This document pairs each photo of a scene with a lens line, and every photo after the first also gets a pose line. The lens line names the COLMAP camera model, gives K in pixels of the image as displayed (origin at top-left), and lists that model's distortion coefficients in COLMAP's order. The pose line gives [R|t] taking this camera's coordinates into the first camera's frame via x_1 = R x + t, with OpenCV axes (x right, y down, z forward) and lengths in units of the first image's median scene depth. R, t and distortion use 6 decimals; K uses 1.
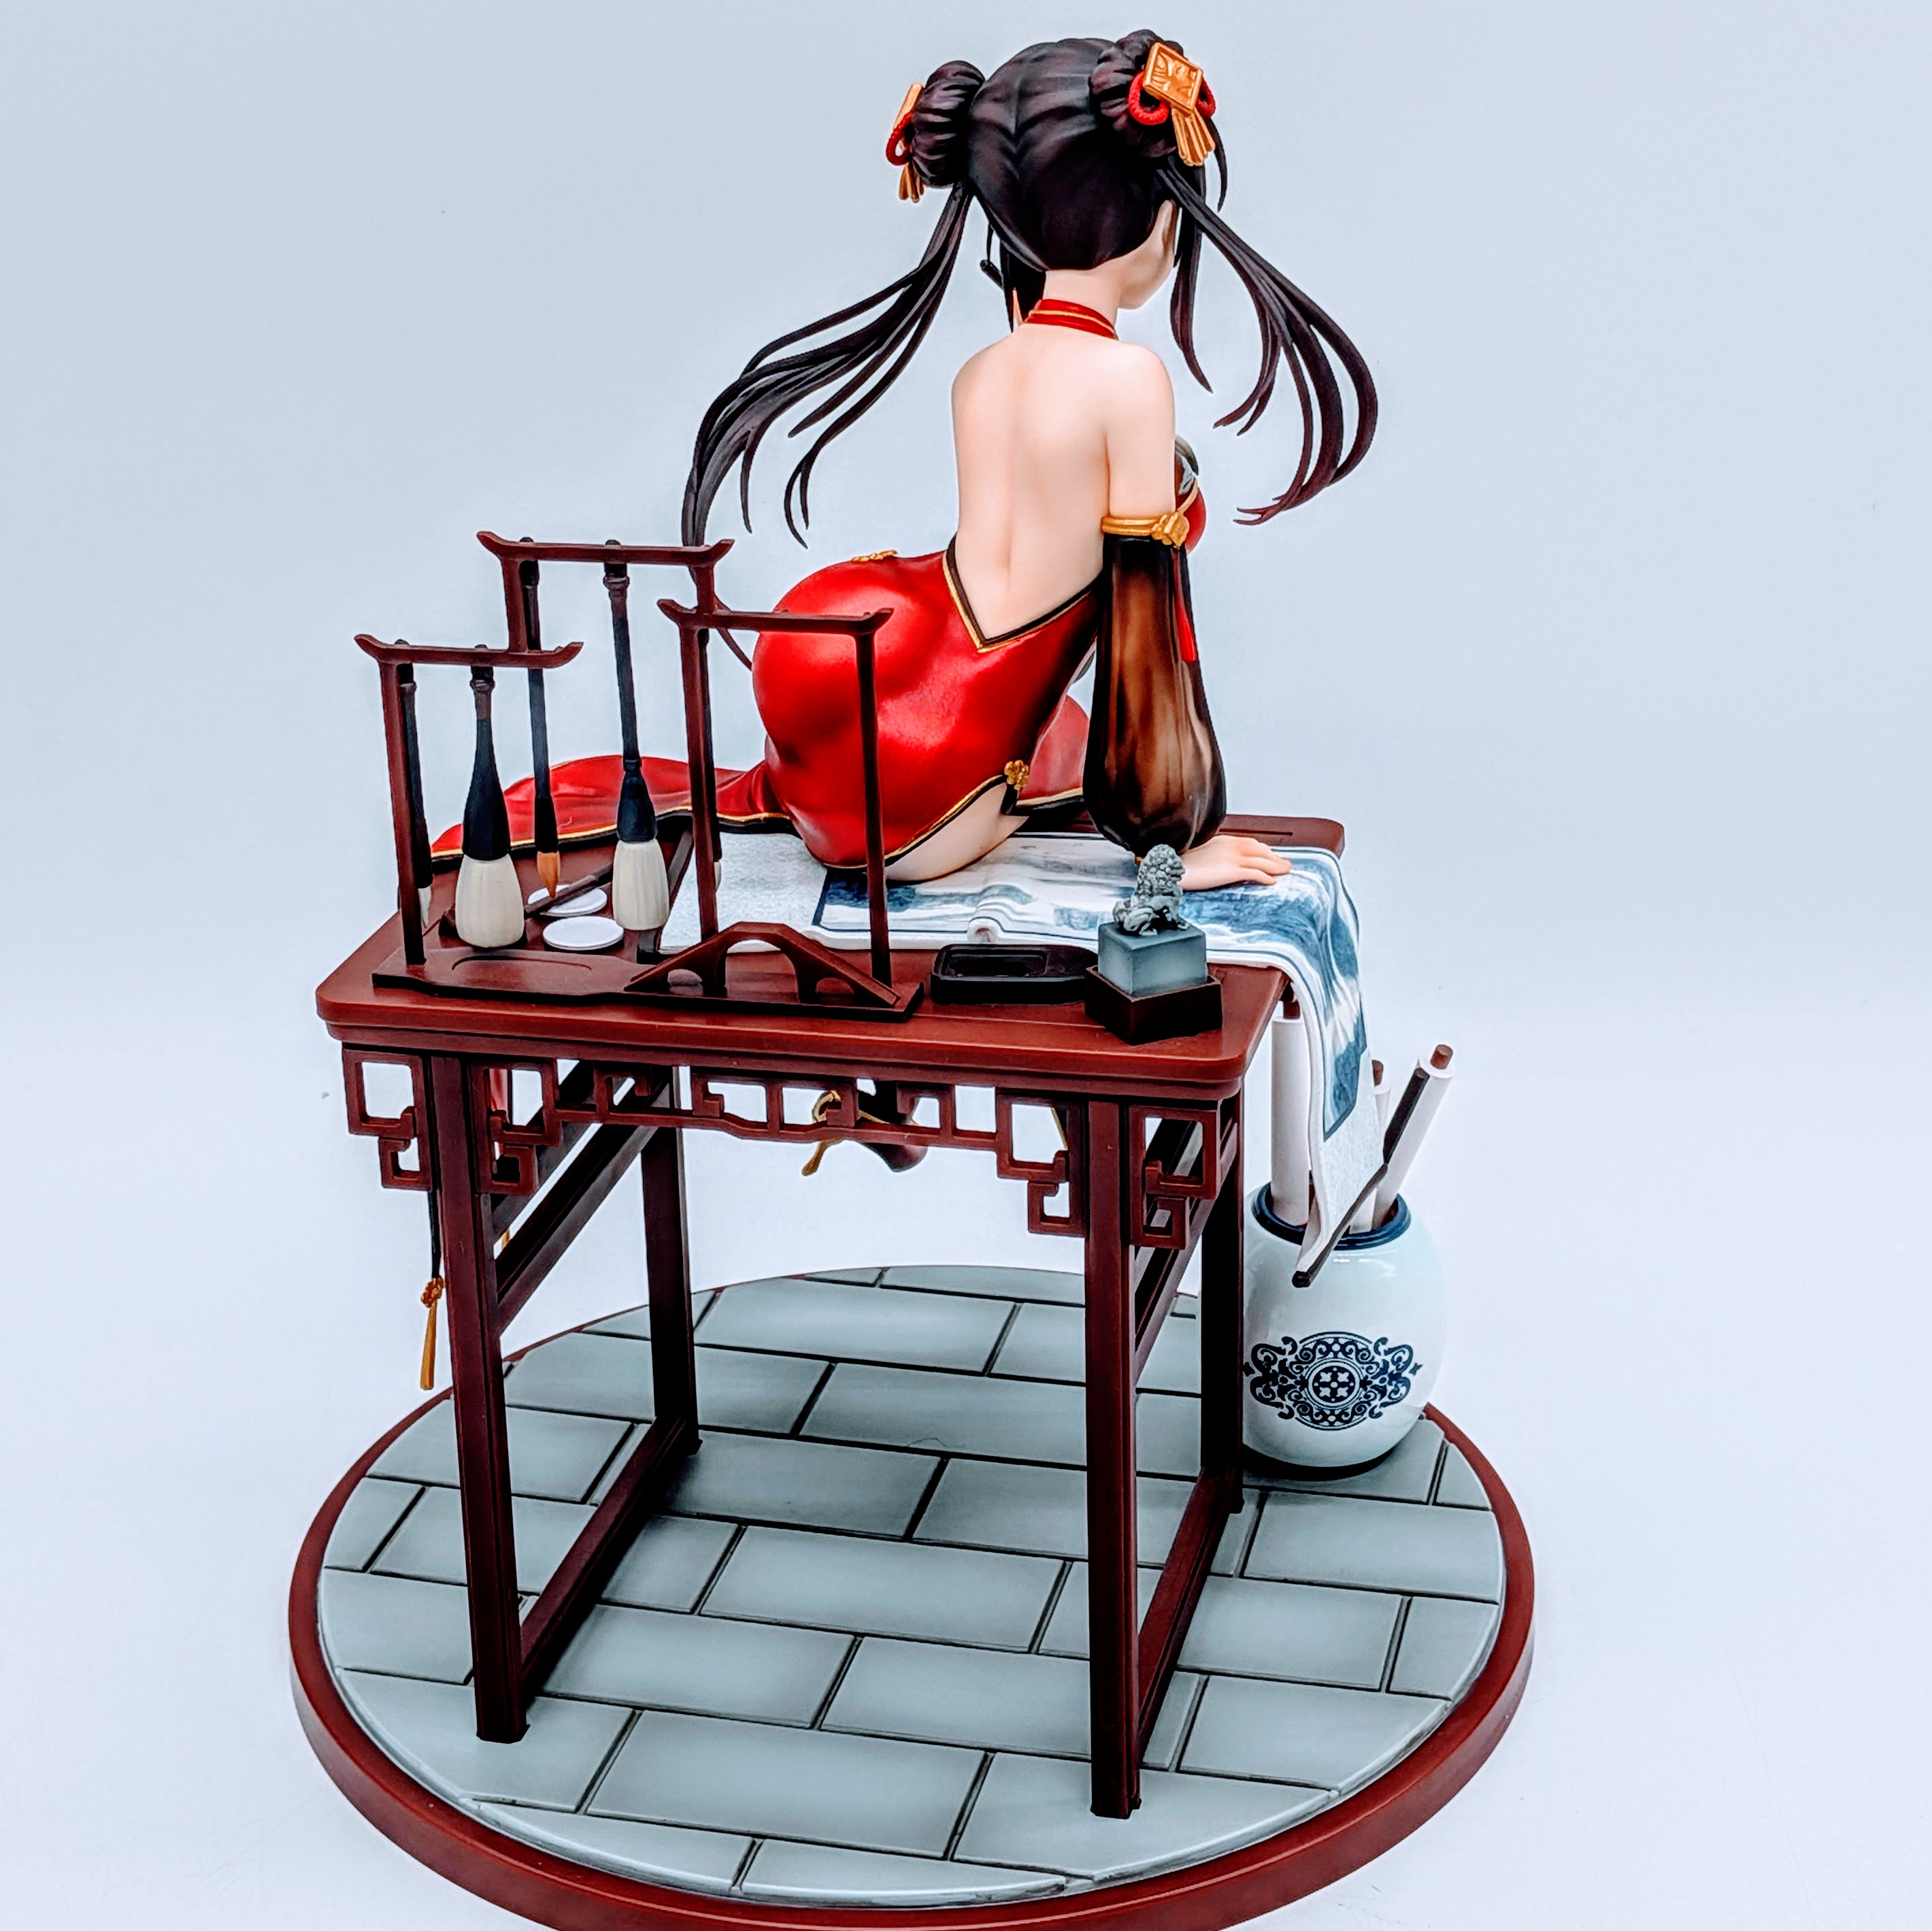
lens RADIAL K [[3943.6, 0, 1062.3], [0, 3943.6, 877.0], [0, 0, 1]] dist [0.092510, -0.096250]
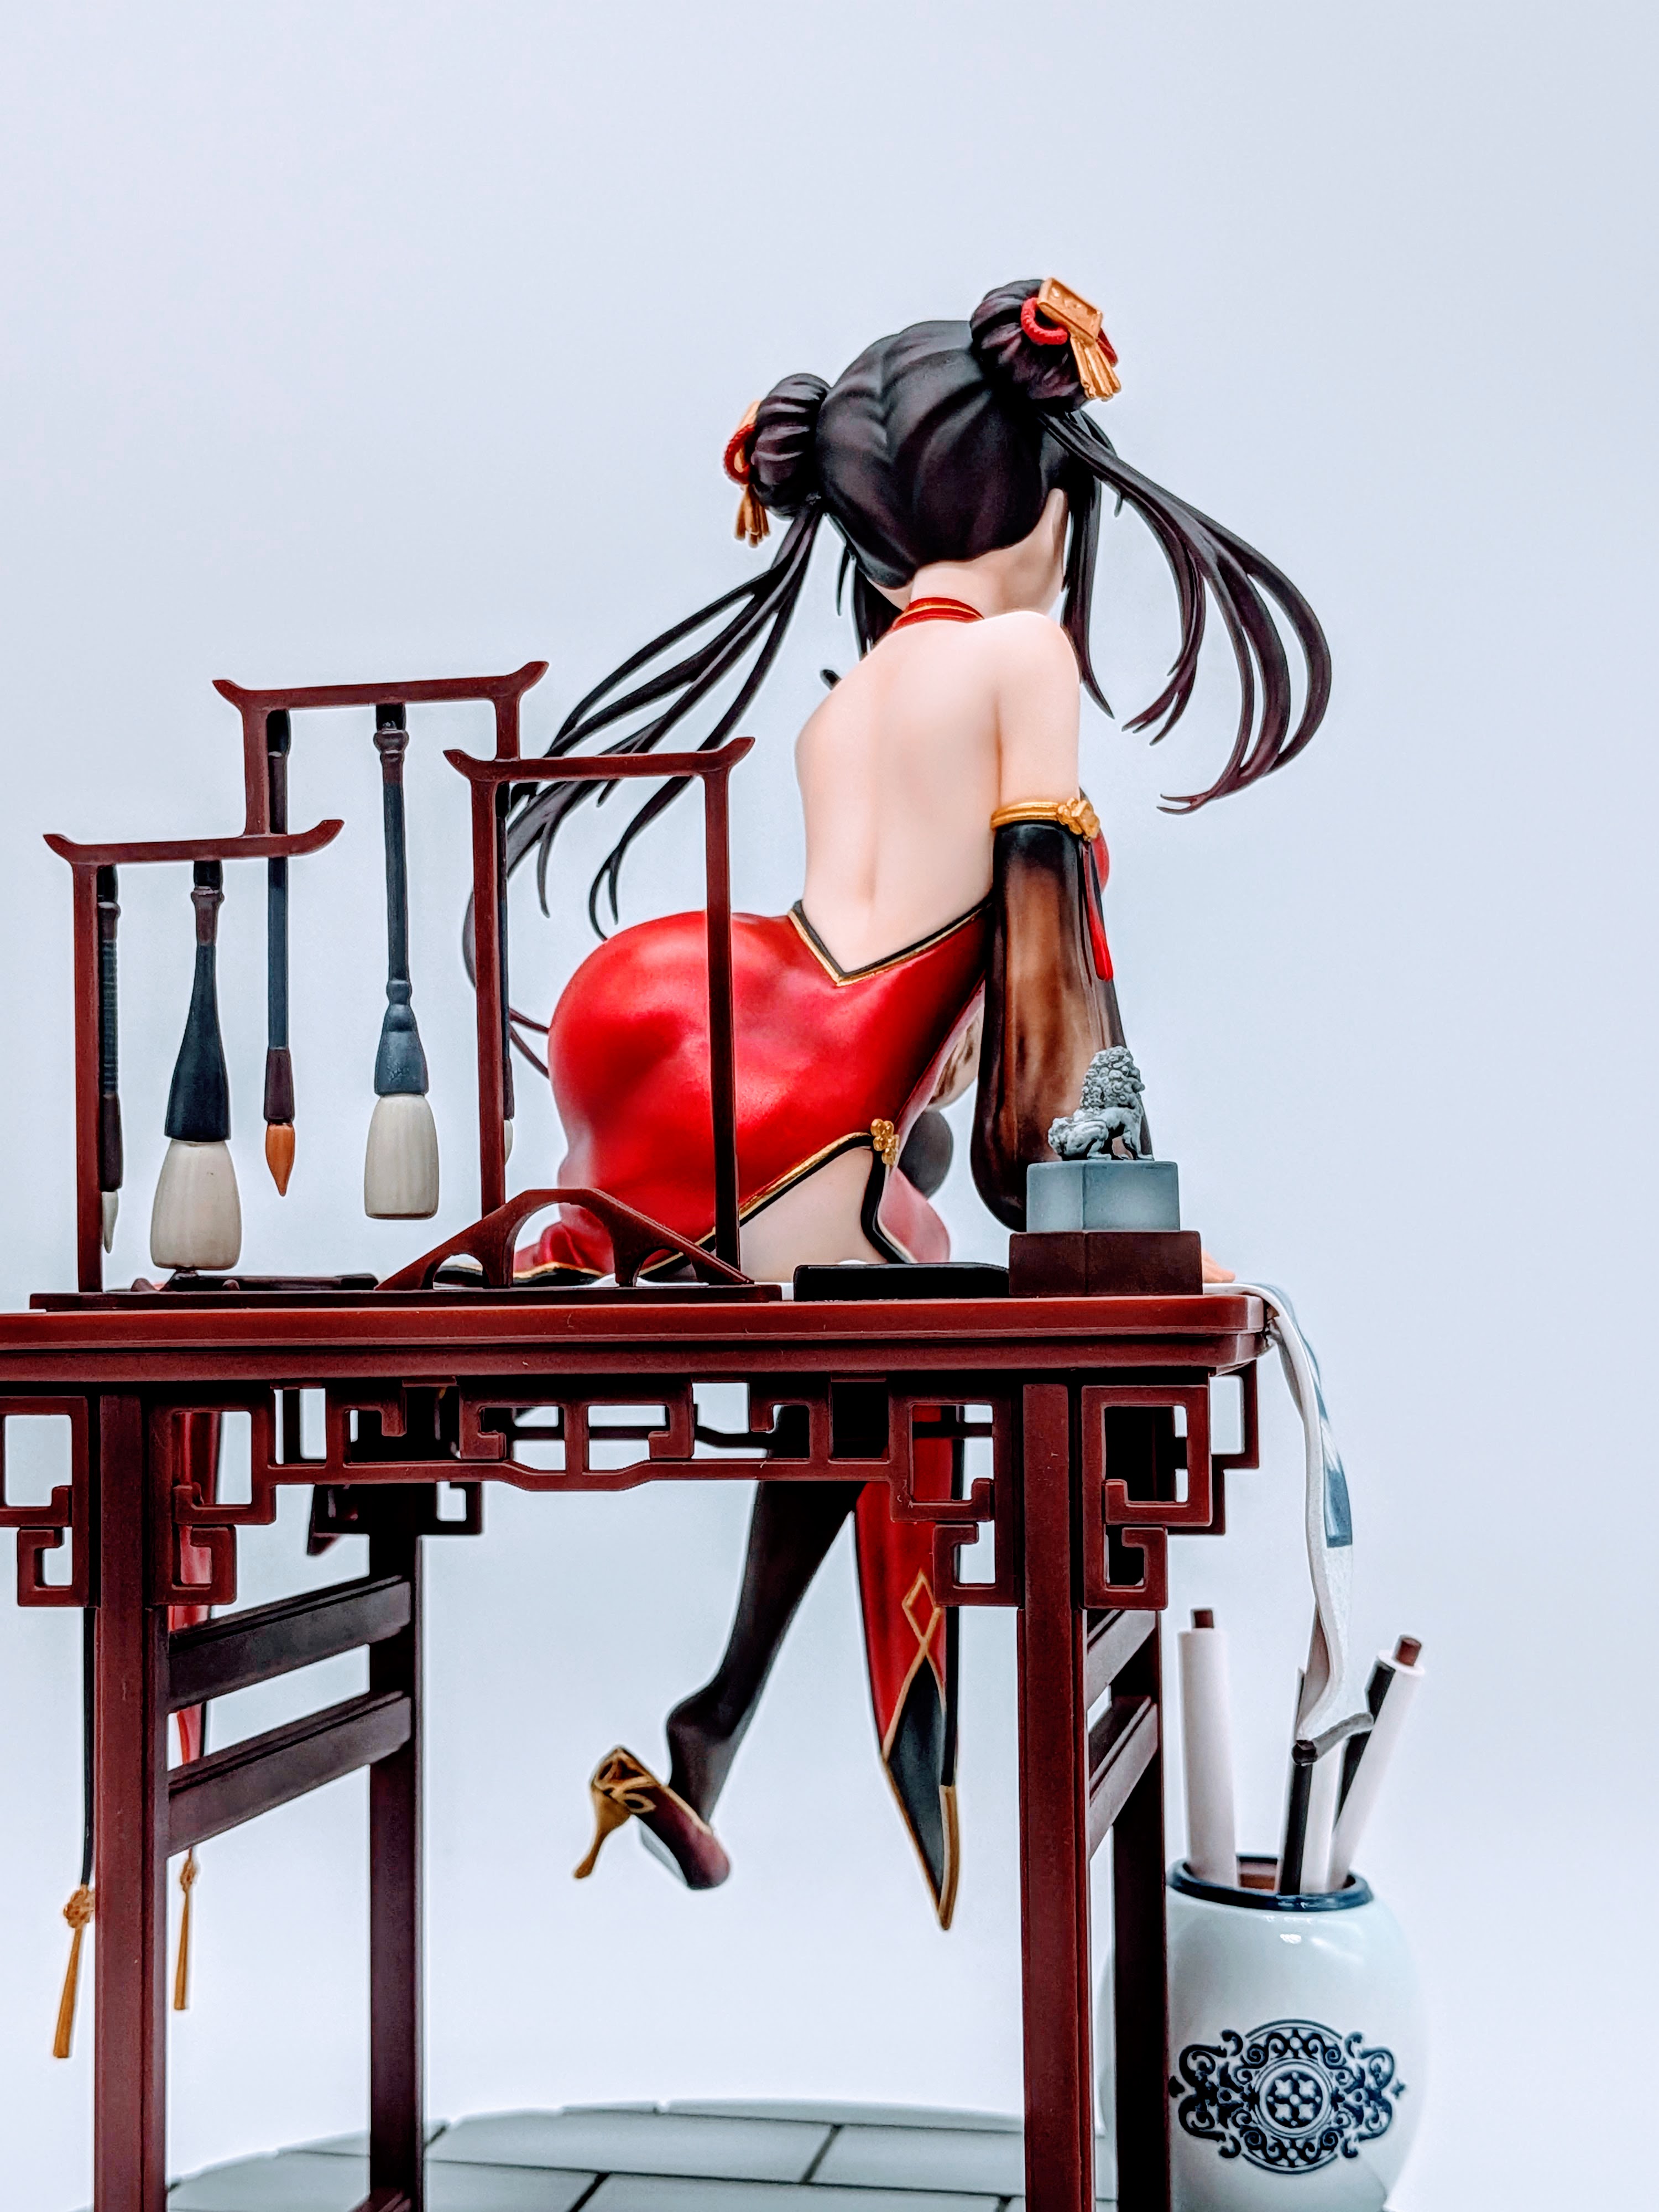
lens RADIAL K [[3233.2, 0, 796.5], [0, 3233.2, 1107.5], [0, 0, 1]] dist [0.094330, -0.286253]
pose [[0.999670, 0.005873, 0.025025, -0.045862], [0.004703, 0.915325, -0.402689, 0.229184], [-0.025271, 0.402673, 0.914995, 0.417770]]
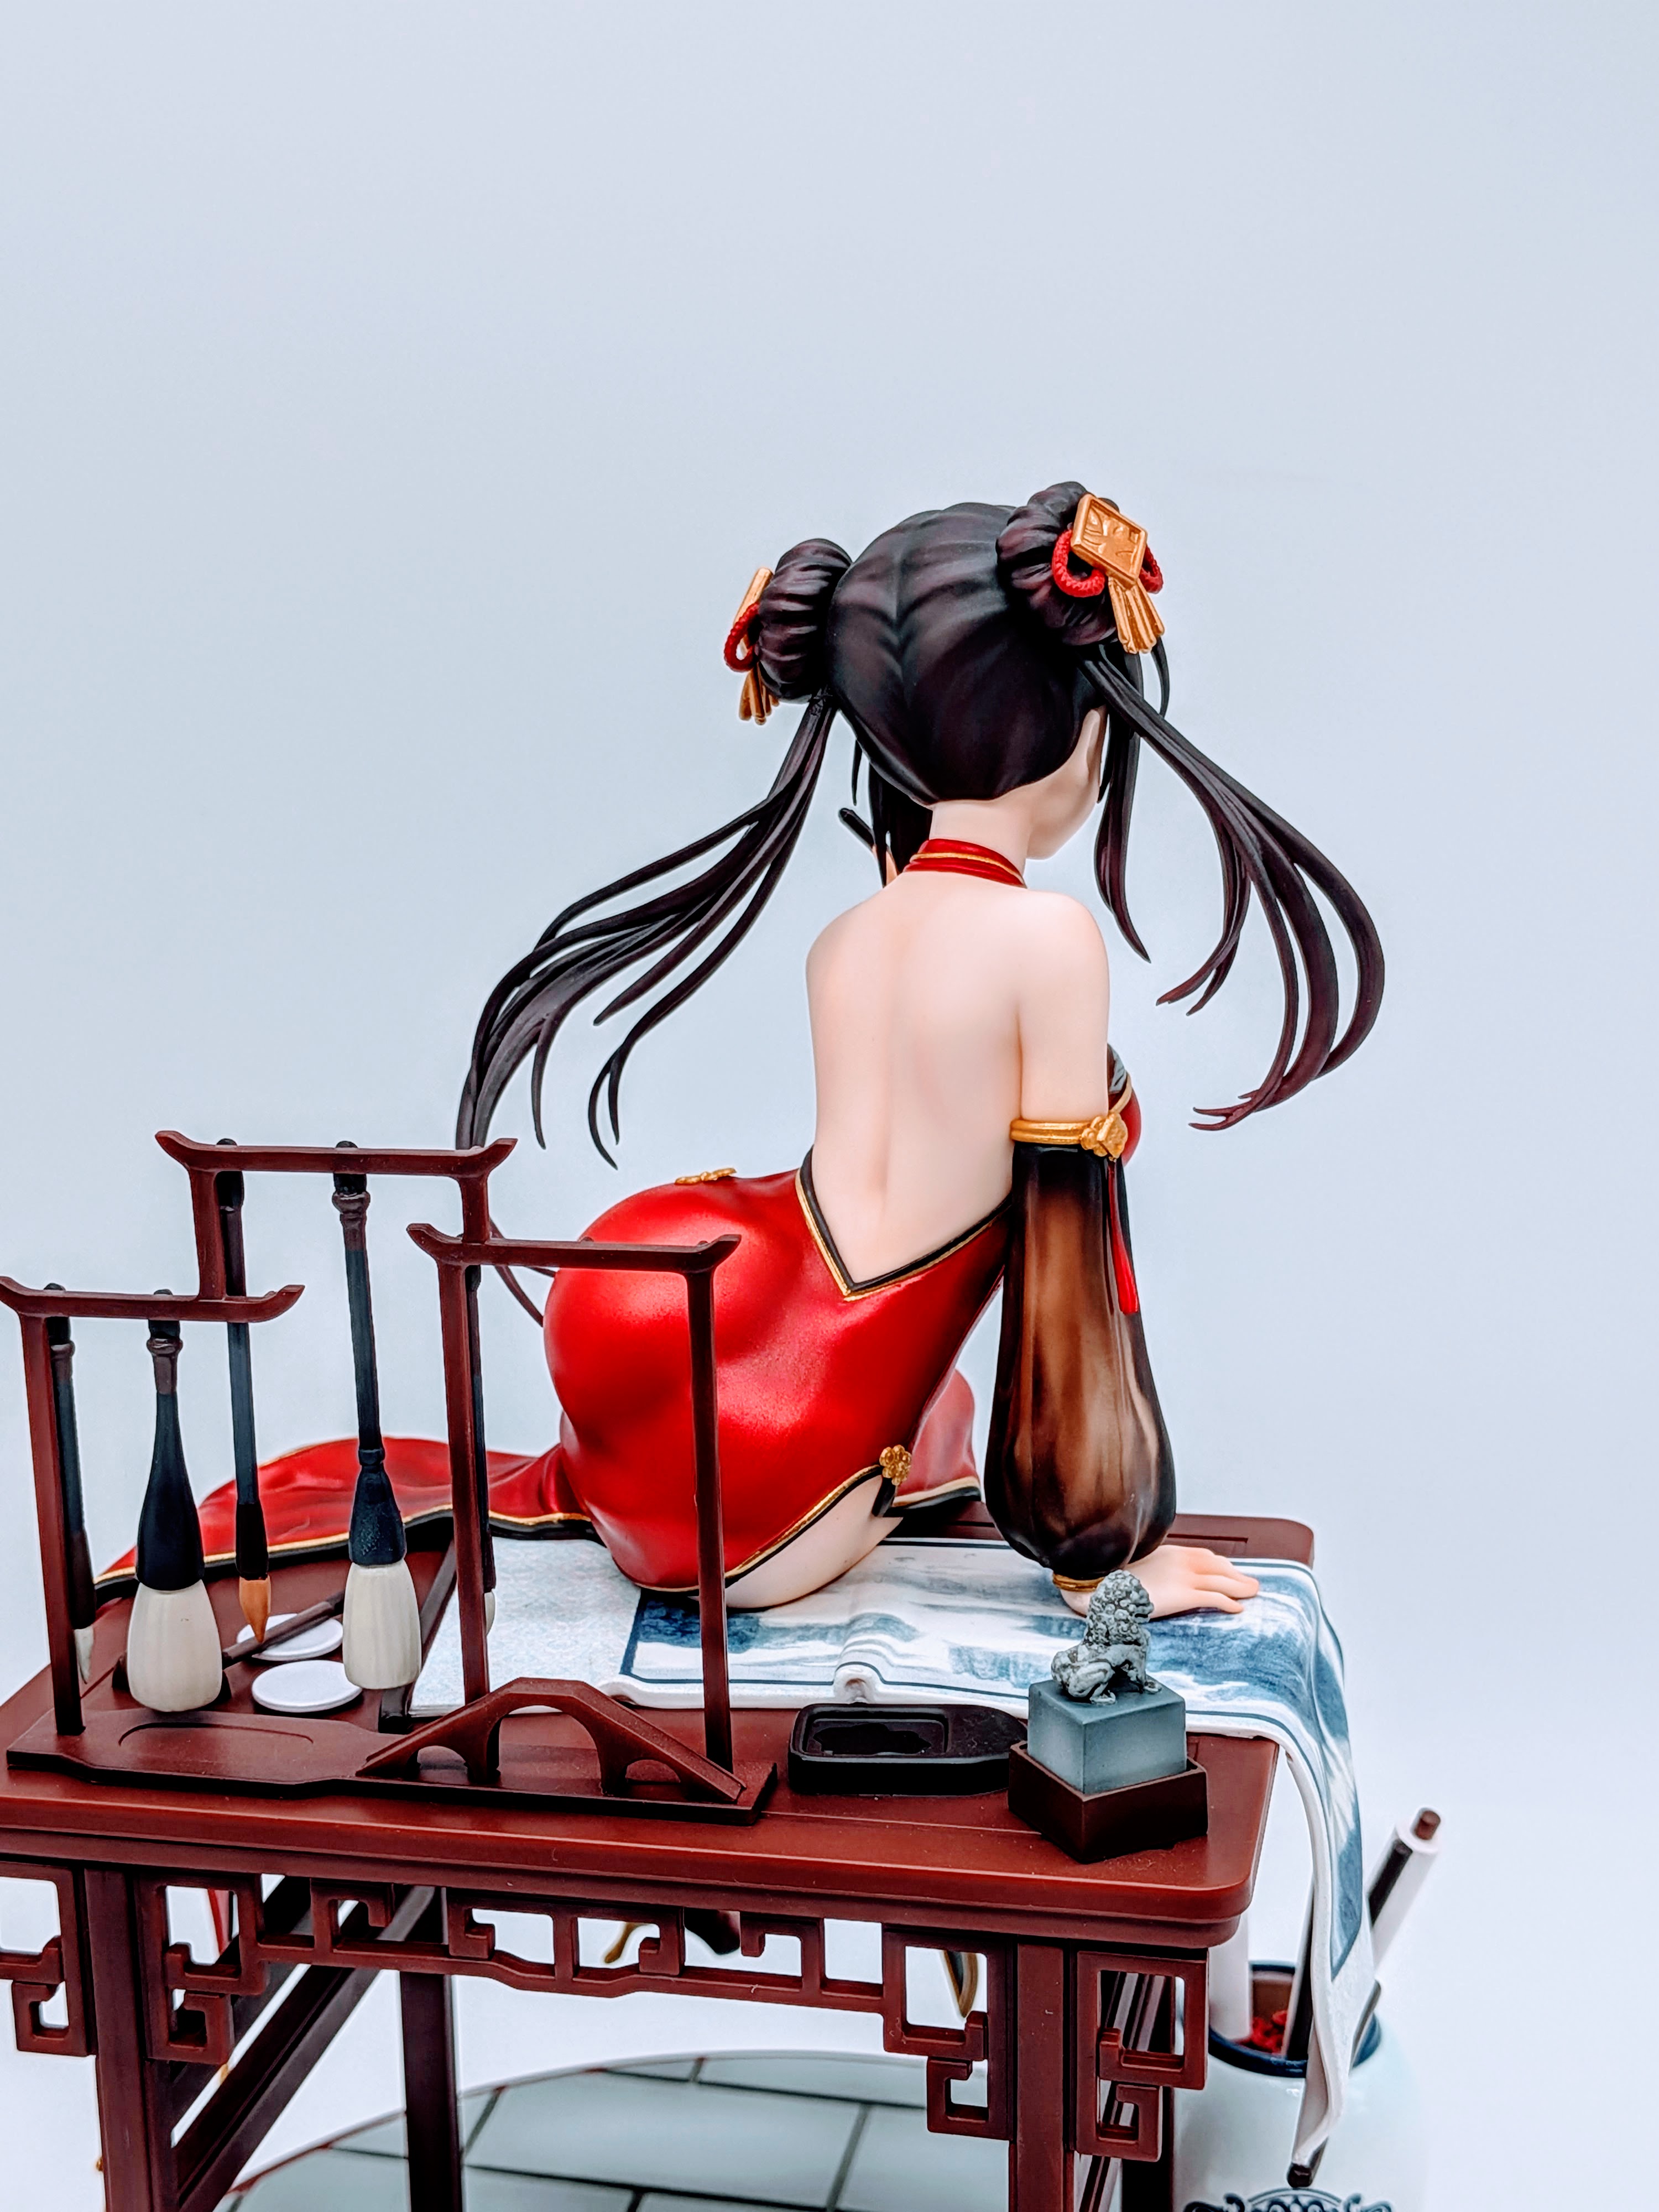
lens RADIAL K [[3238.1, 0, 854.3], [0, 3238.1, 1123.1], [0, 0, 1]] dist [0.105525, -0.339820]
pose [[0.999935, -0.000563, 0.011416, -0.026783], [0.001926, 0.992804, -0.119735, -0.016938], [-0.011266, 0.119749, 0.992740, 0.387179]]
